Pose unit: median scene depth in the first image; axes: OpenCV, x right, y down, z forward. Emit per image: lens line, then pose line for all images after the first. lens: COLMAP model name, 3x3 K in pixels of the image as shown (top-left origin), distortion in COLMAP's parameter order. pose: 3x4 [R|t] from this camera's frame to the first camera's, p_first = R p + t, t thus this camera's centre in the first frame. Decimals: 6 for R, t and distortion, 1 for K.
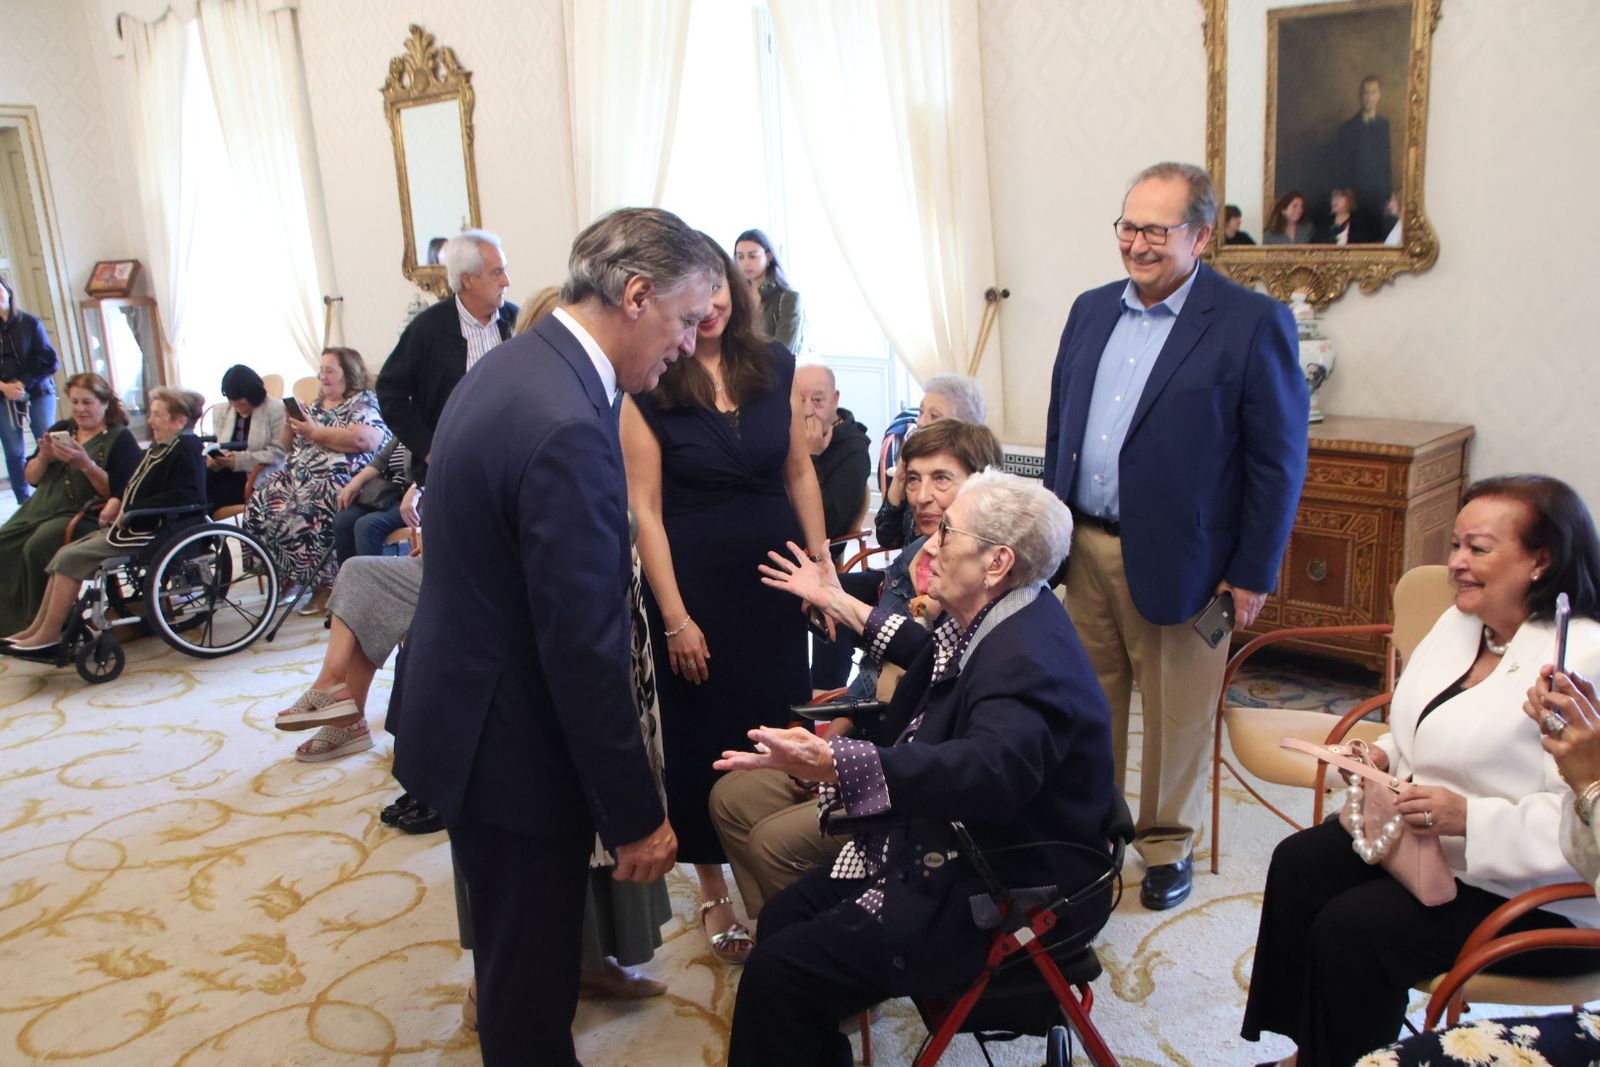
lens RADIAL K [[1392.3, 0, 782.8], [0, 1392.3, 542.6], [0, 0, 1]] dist [-0.075210, 0.020582]
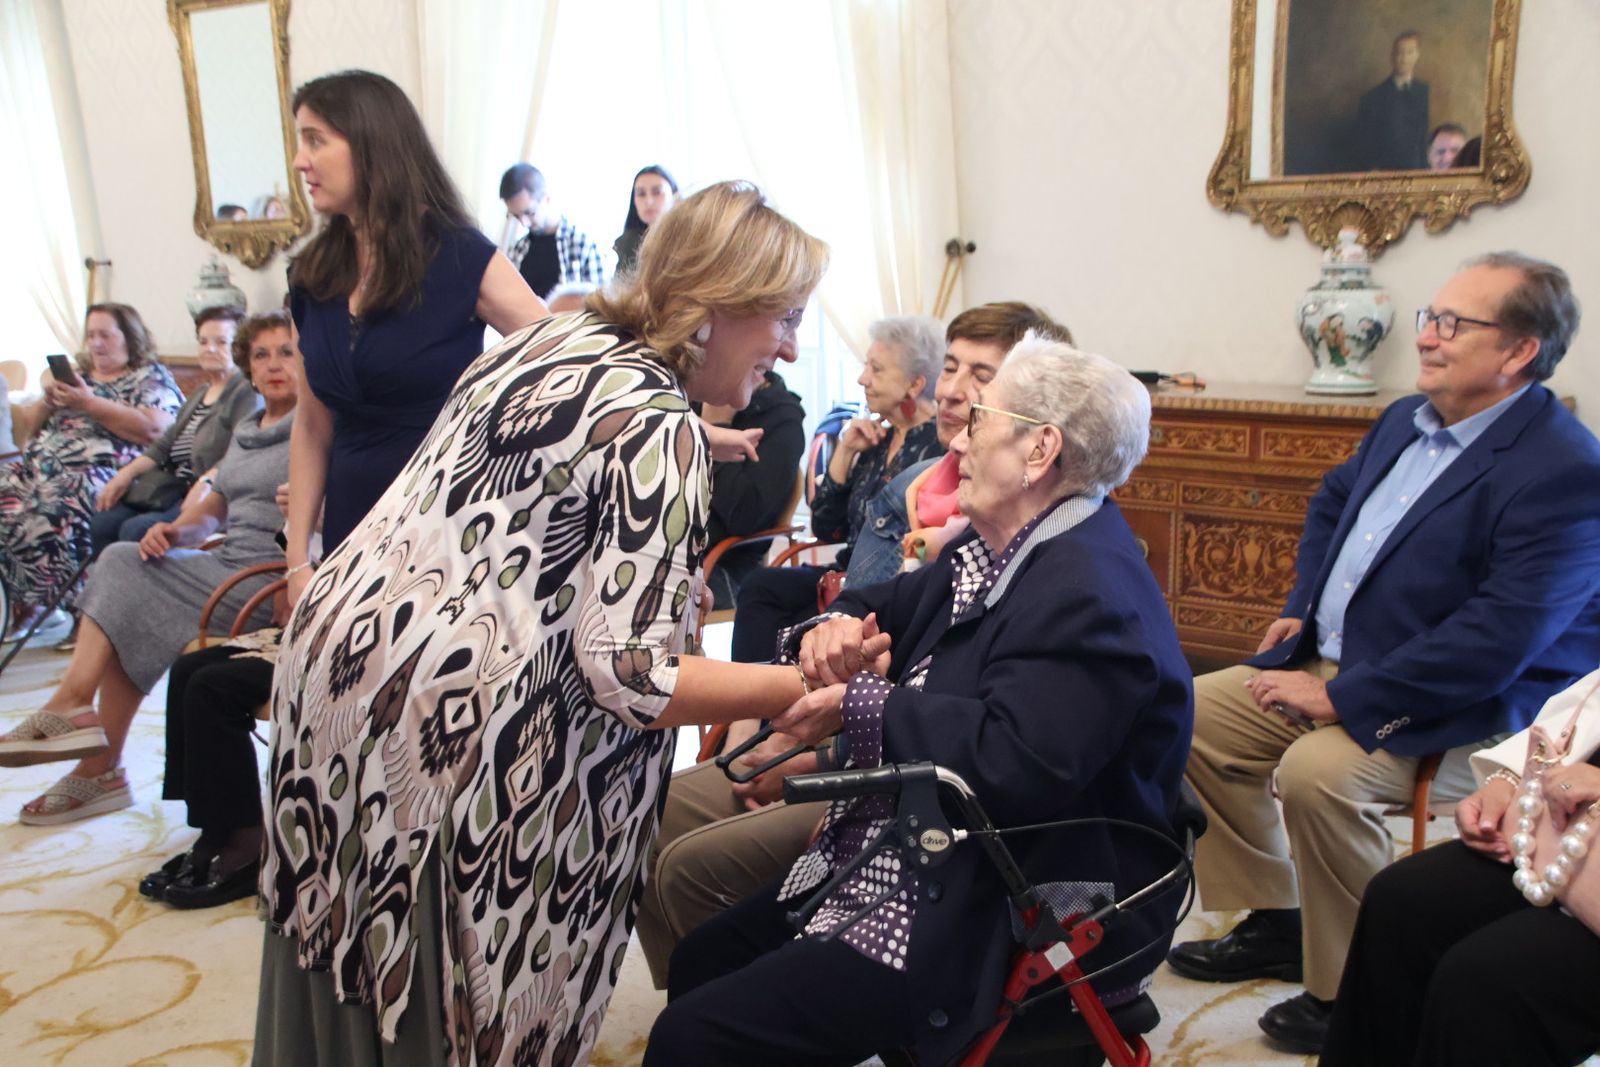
lens RADIAL K [[1688.6, 0, 796.8], [0, 1688.6, 562.8], [0, 0, 1]] dist [-0.020534, 0.234876]
pose [[0.997142, 0.010876, 0.074768, -0.011849], [-0.007489, 0.998939, -0.045431, 0.056443], [-0.075183, 0.044741, 0.996166, 0.063420]]
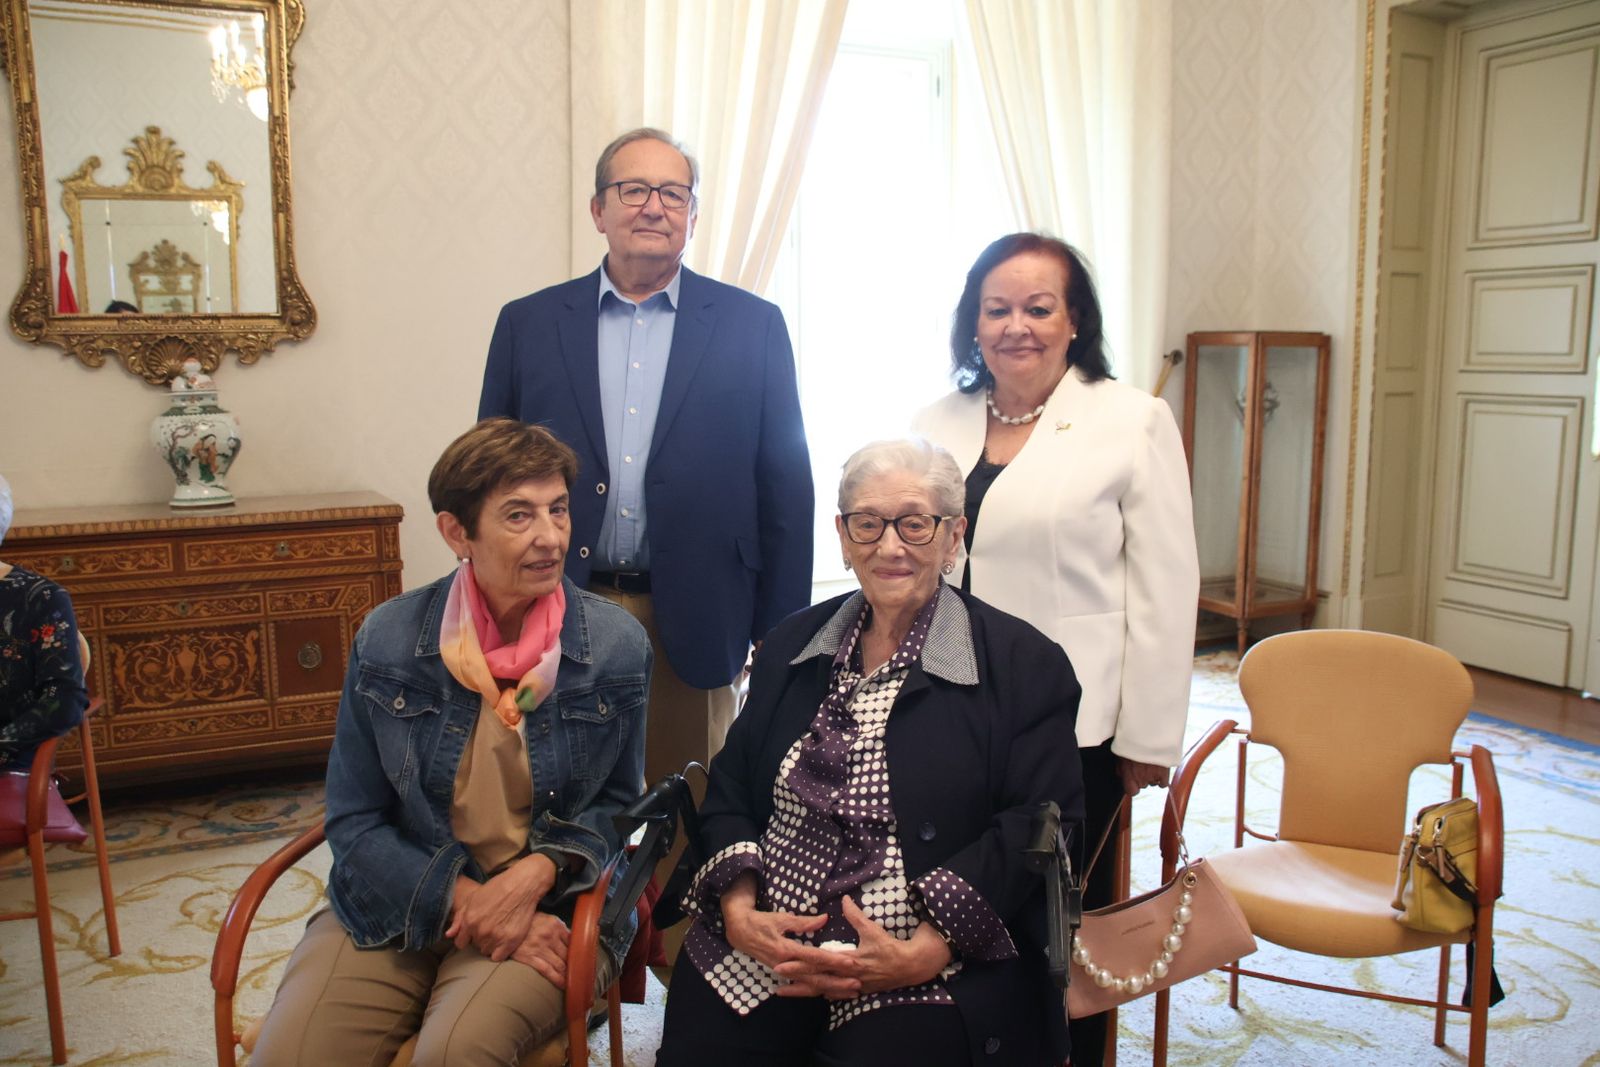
lens RADIAL K [[1360.5, 0, 795.9], [0, 1360.5, 548.3], [0, 0, 1]] dist [-0.127128, 0.141020]
pose [[0.355600, -0.094702, 0.929828, -0.299371], [0.209725, 0.977569, 0.019358, 0.000539], [-0.910804, 0.188124, 0.367485, 0.357703]]
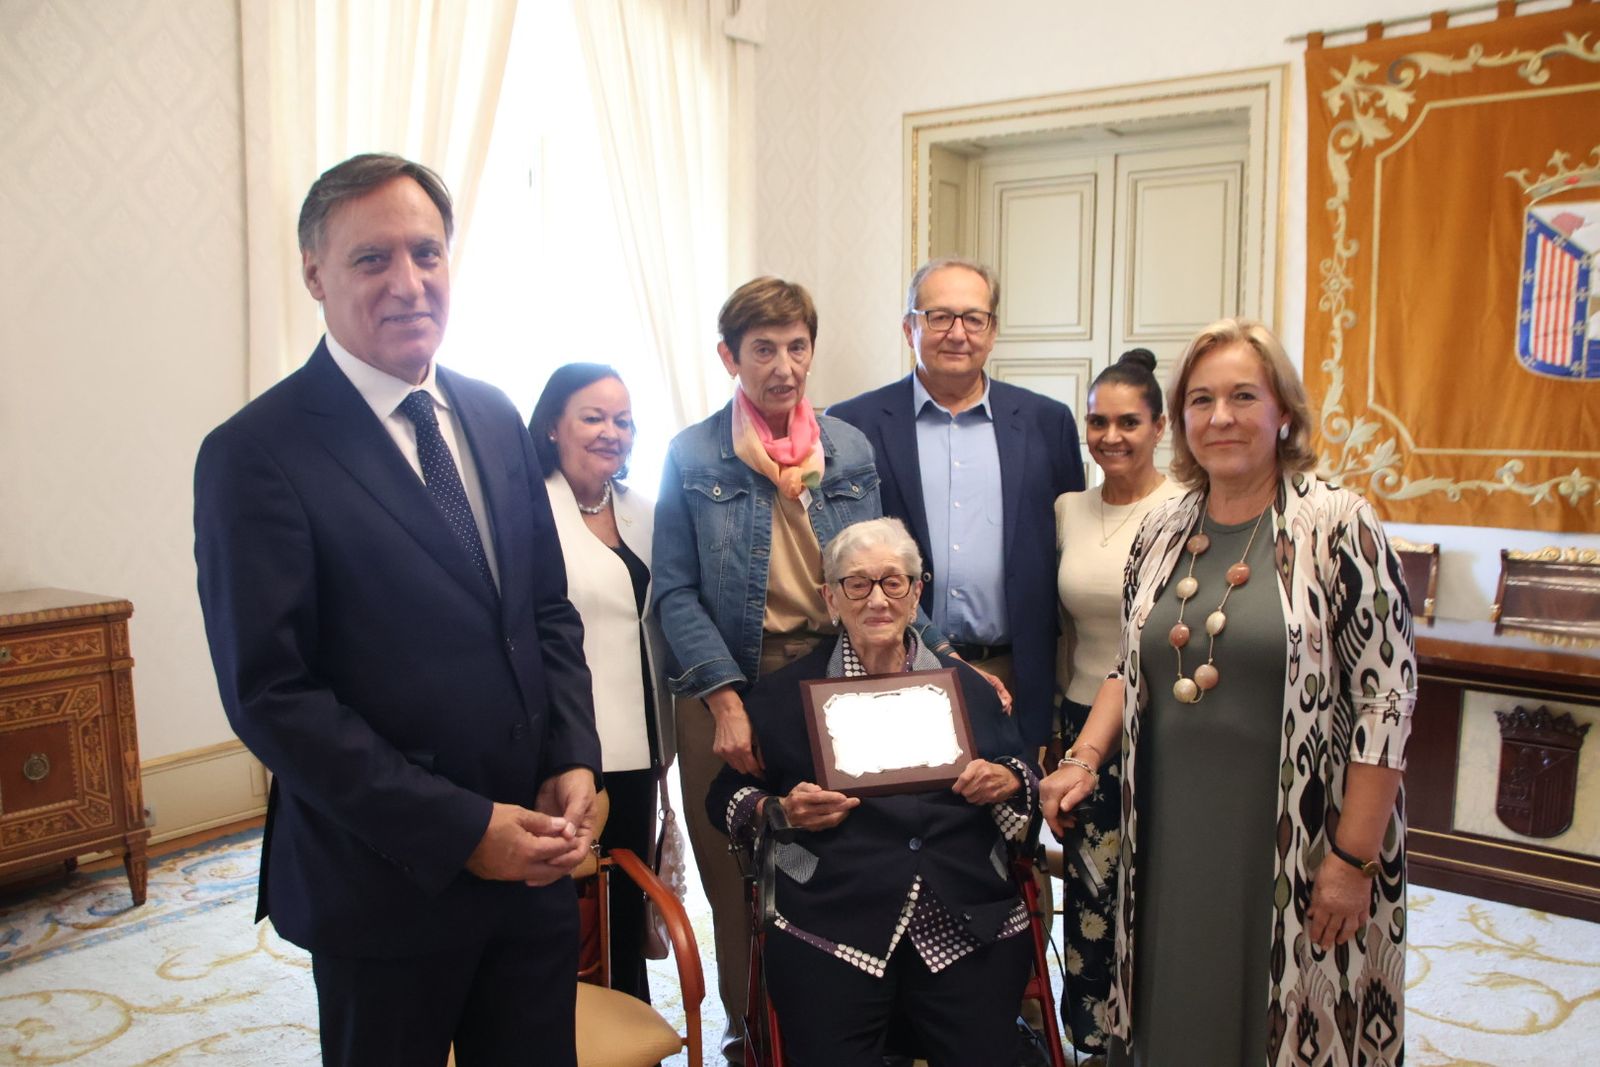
lens RADIAL K [[1360.5, 0, 795.9], [0, 1360.5, 548.3], [0, 0, 1]] dist [-0.127128, 0.141020]
pose [[-0.073120, -0.067609, 0.995029, -0.431767], [0.235678, 0.968271, 0.083110, -0.065332], [-0.969077, 0.240583, -0.054866, 0.537106]]
